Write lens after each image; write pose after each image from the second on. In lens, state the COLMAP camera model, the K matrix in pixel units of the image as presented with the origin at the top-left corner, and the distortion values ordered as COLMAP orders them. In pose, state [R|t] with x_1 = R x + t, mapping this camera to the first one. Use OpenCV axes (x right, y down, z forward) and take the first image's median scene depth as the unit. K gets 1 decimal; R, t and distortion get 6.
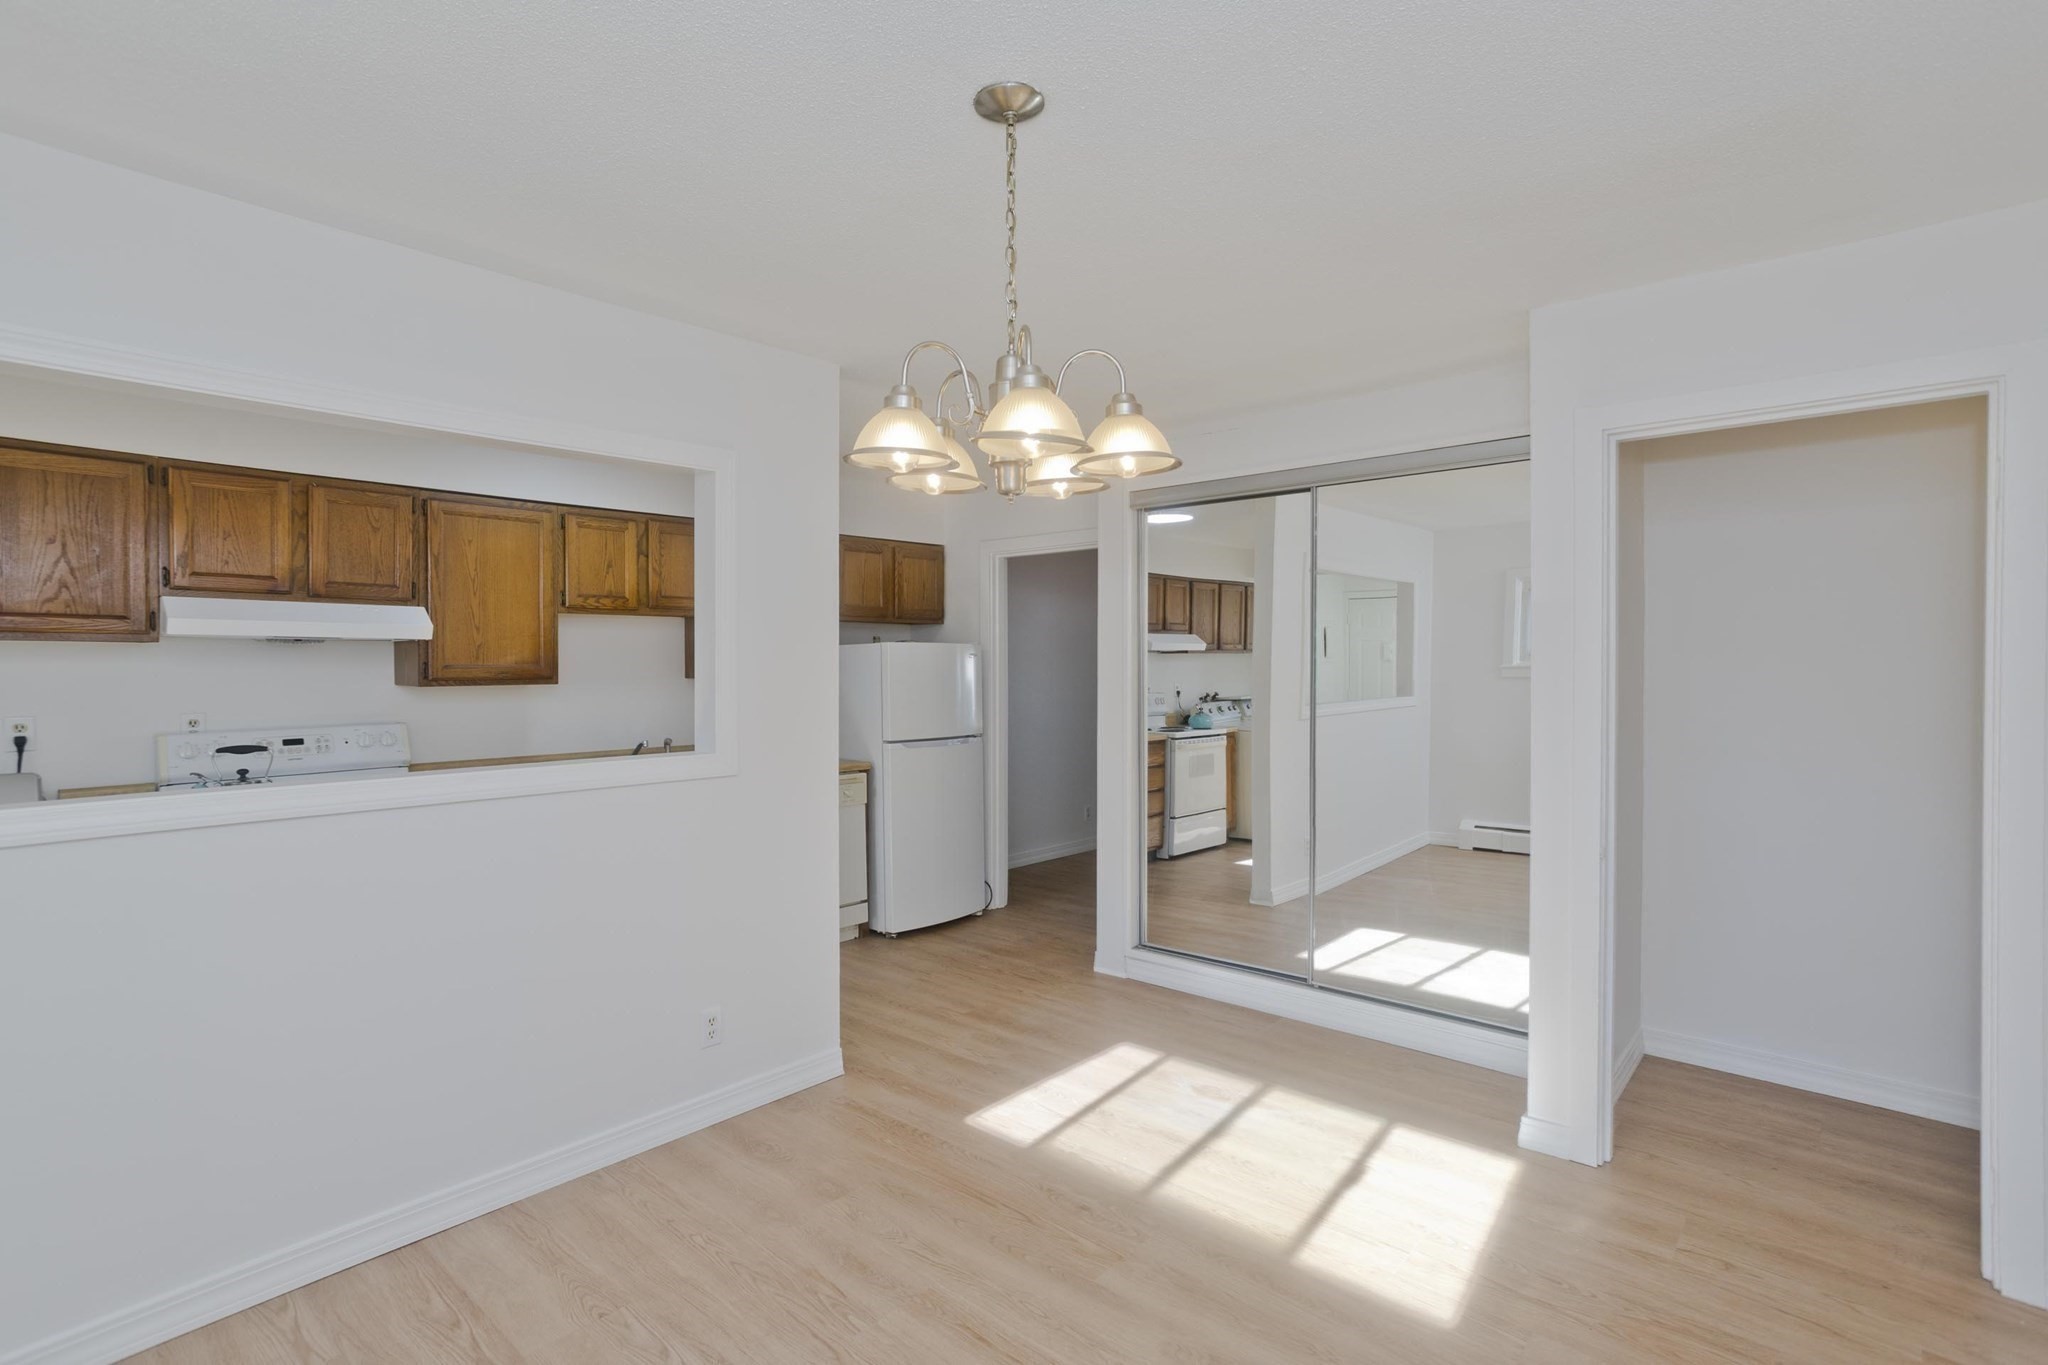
lens RADIAL K [[1008.0, 0, 1024.0], [0, 1008.0, 682.5], [0, 0, 1]] dist [-0.051242, 0.039928]
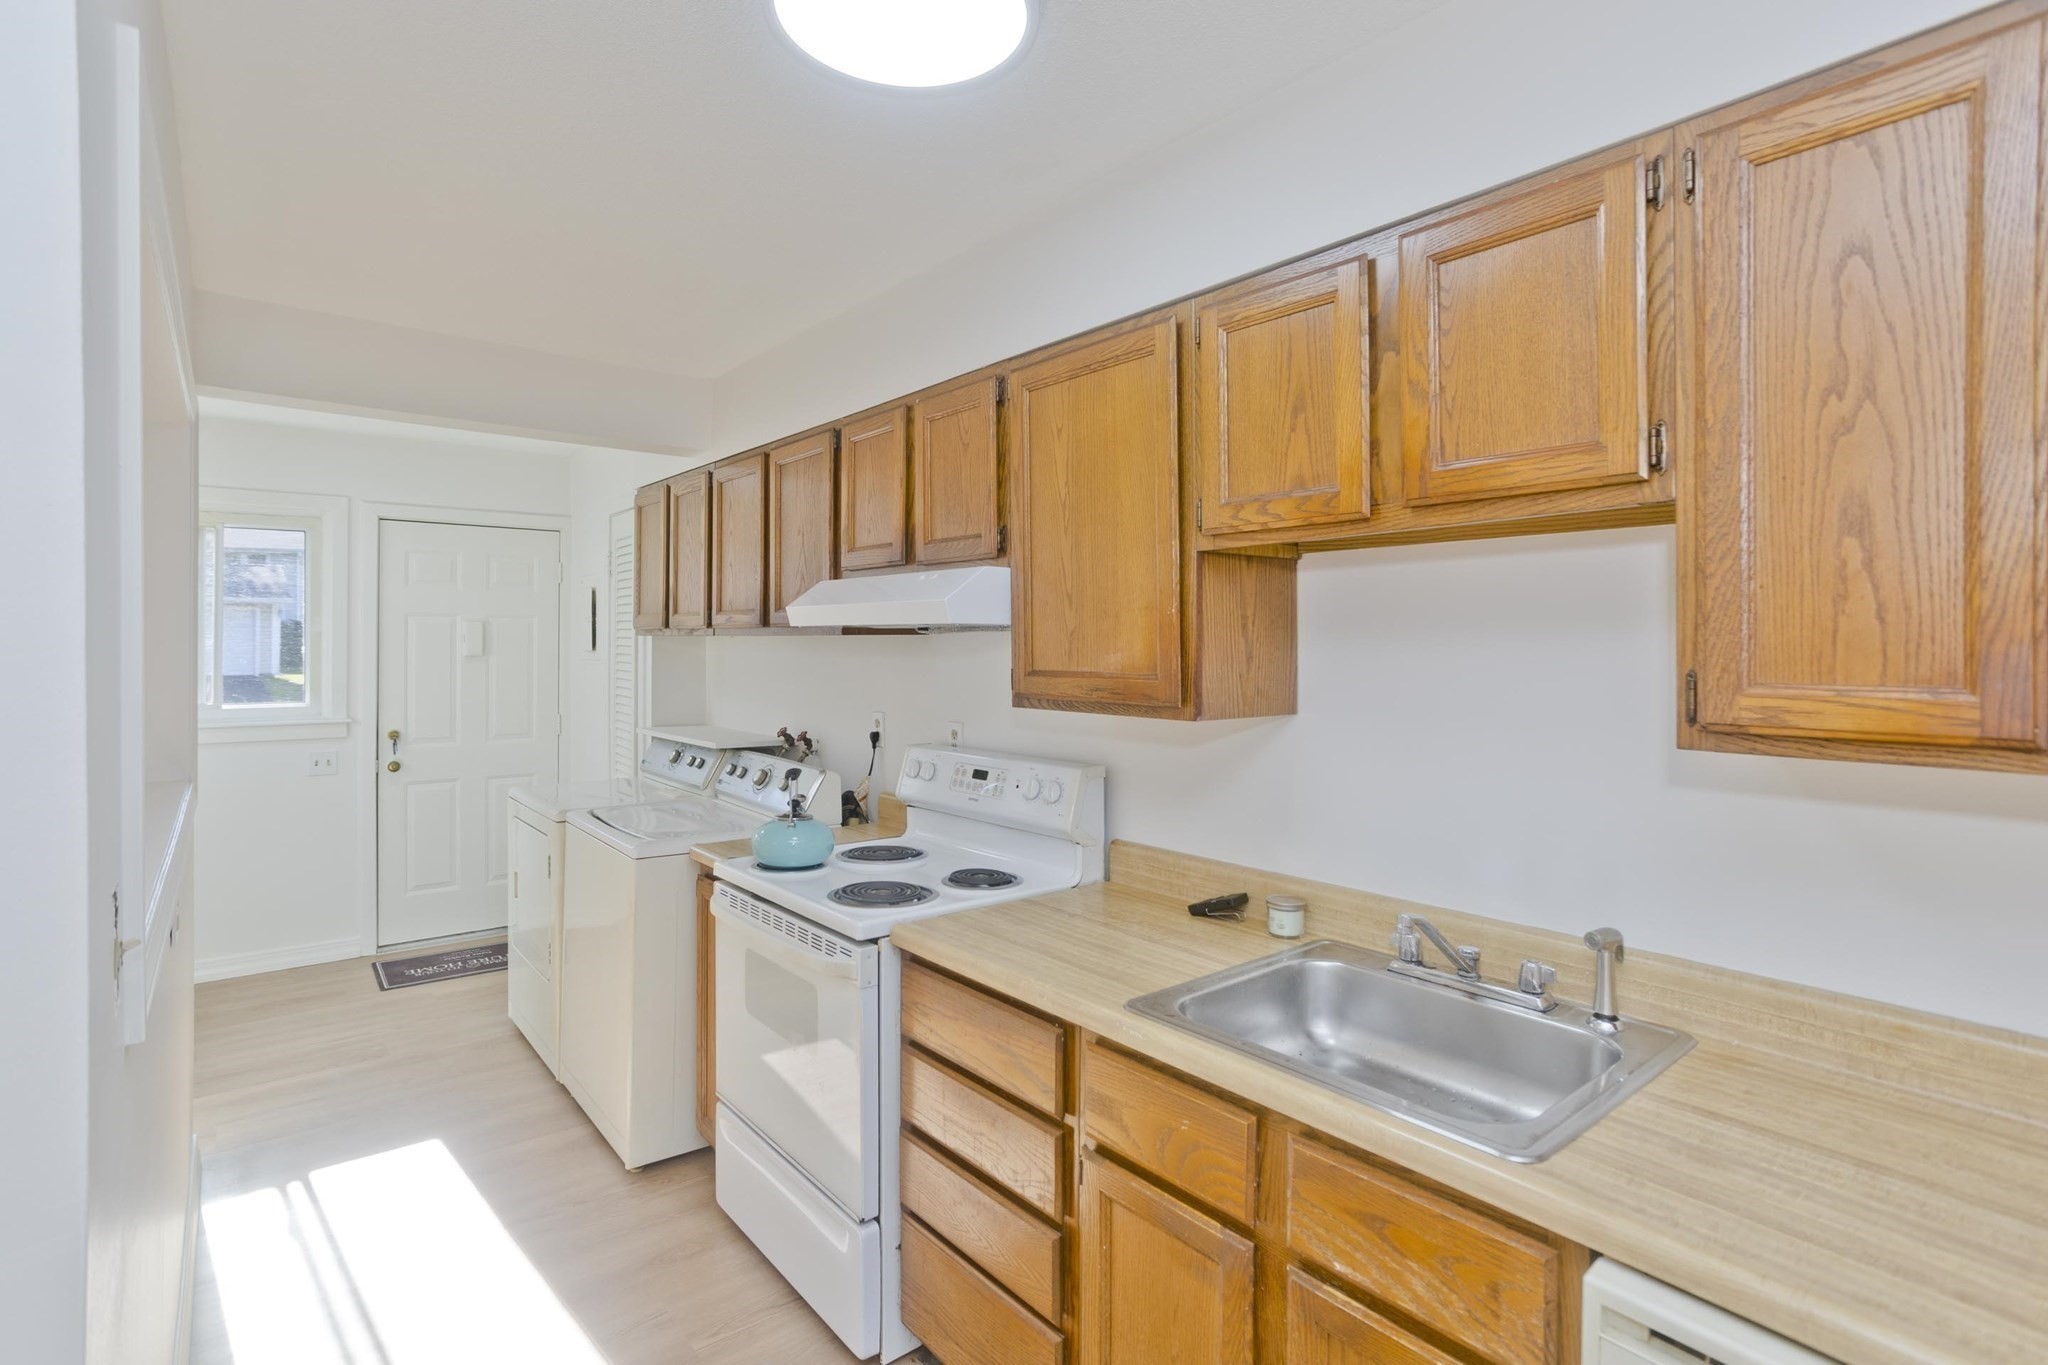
lens RADIAL K [[1006.2, 0, 1014.2], [0, 1006.2, 644.8], [0, 0, 1]] dist [-0.051329, 0.031834]
pose [[-0.164675, 0.001644, -0.986346, -0.045269], [-0.022299, 0.999737, 0.005389, -0.037056], [0.986096, 0.022882, -0.164595, 1.185864]]
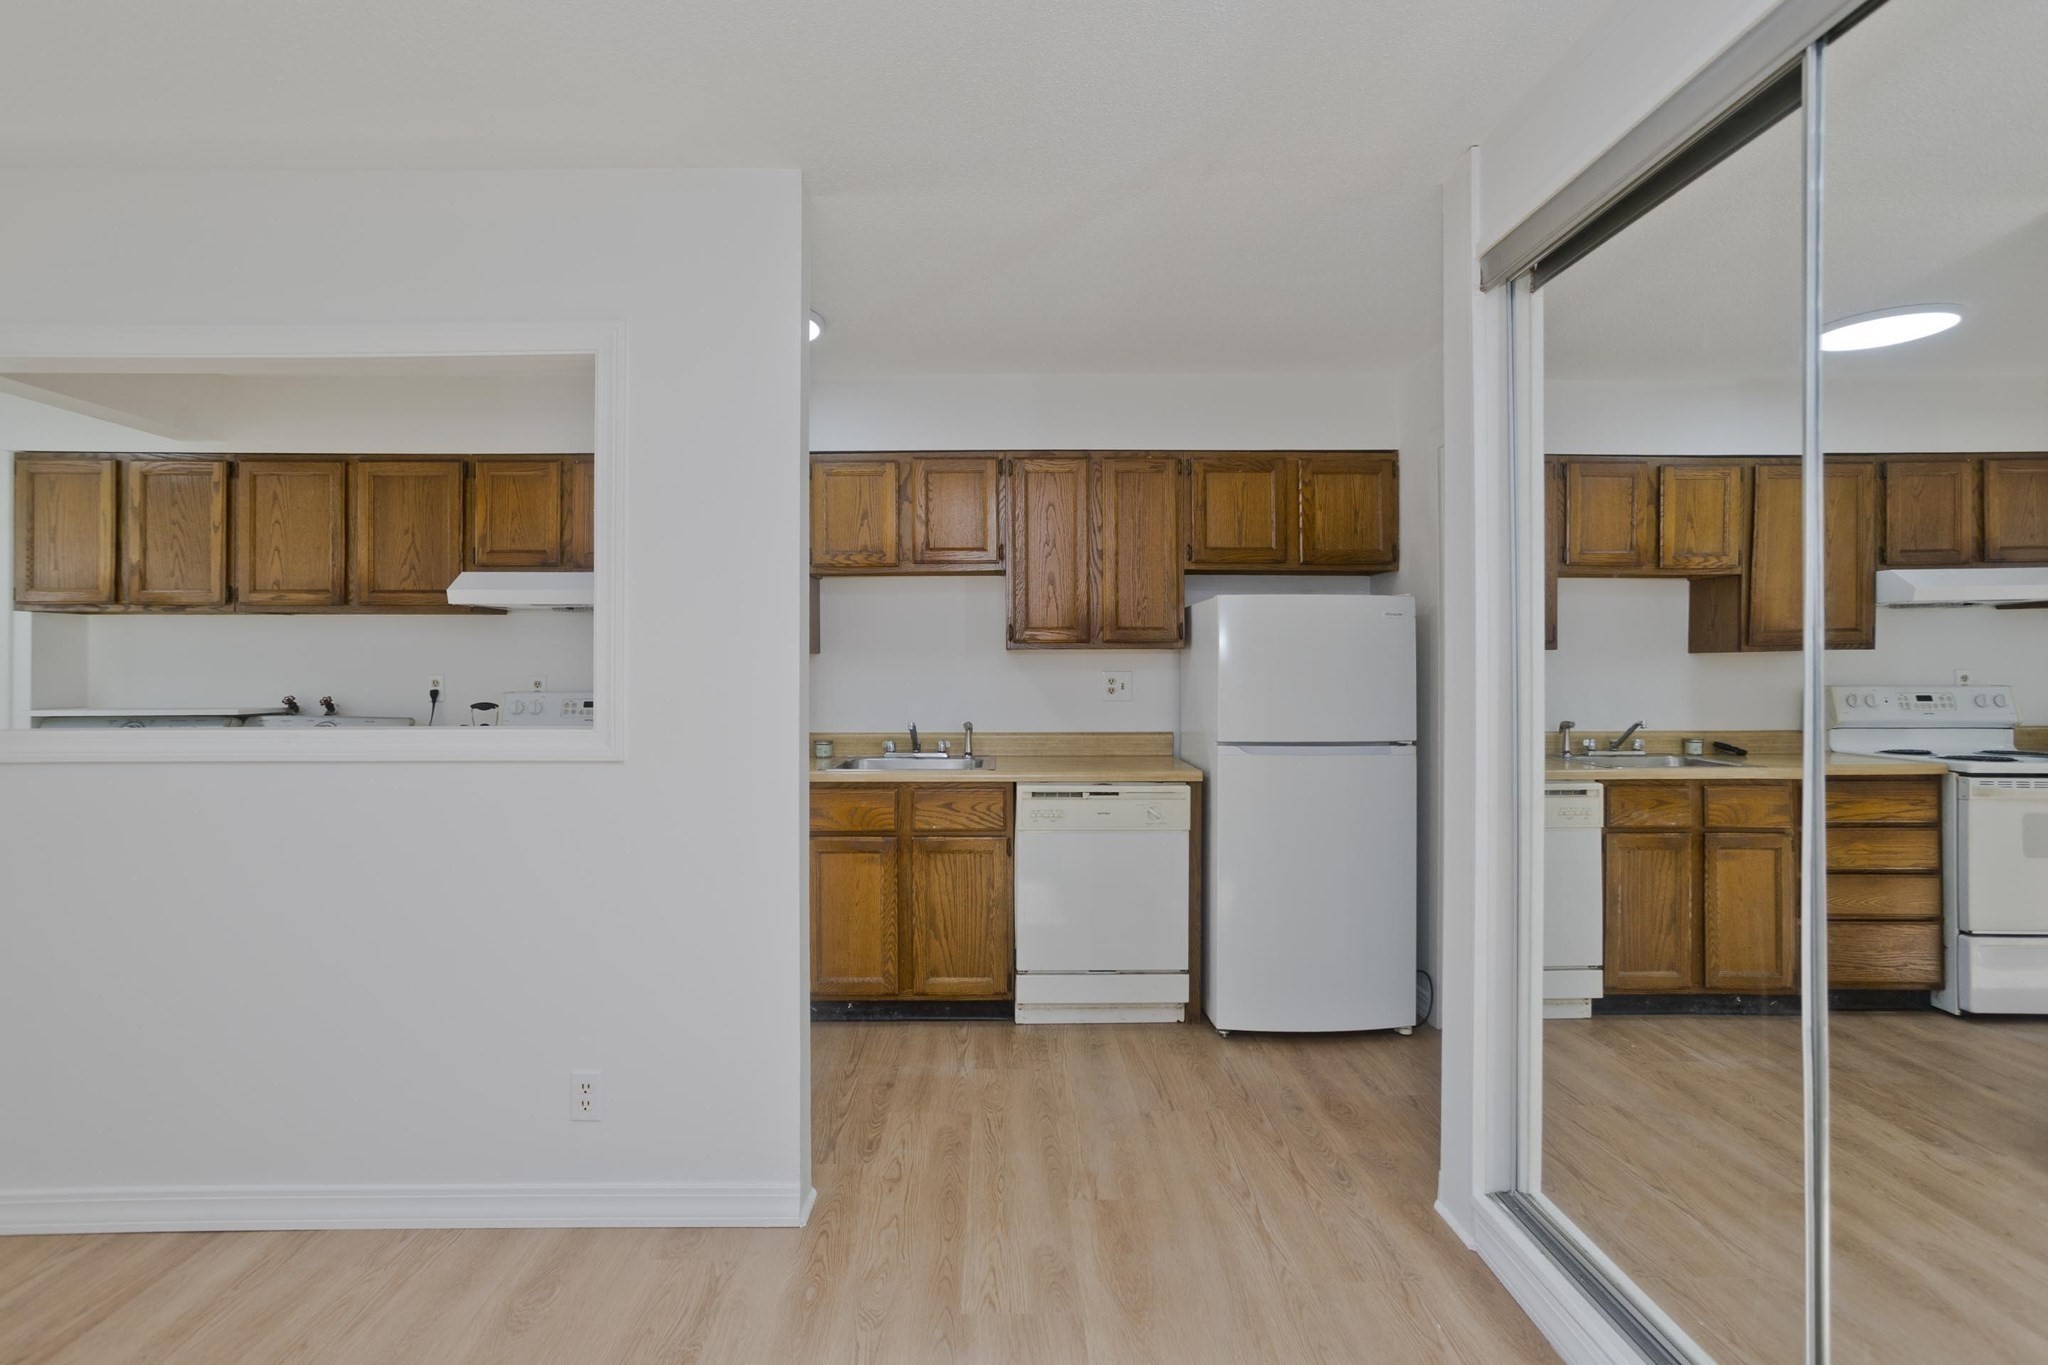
lens RADIAL K [[1016.4, 0, 1011.1], [0, 1016.4, 659.2], [0, 0, 1]] dist [-0.054060, 0.035485]
pose [[0.667703, -0.002326, -0.744424, 0.397104], [-0.013391, 0.999796, -0.015135, 0.022275], [0.744307, 0.020074, 0.667536, 0.633185]]
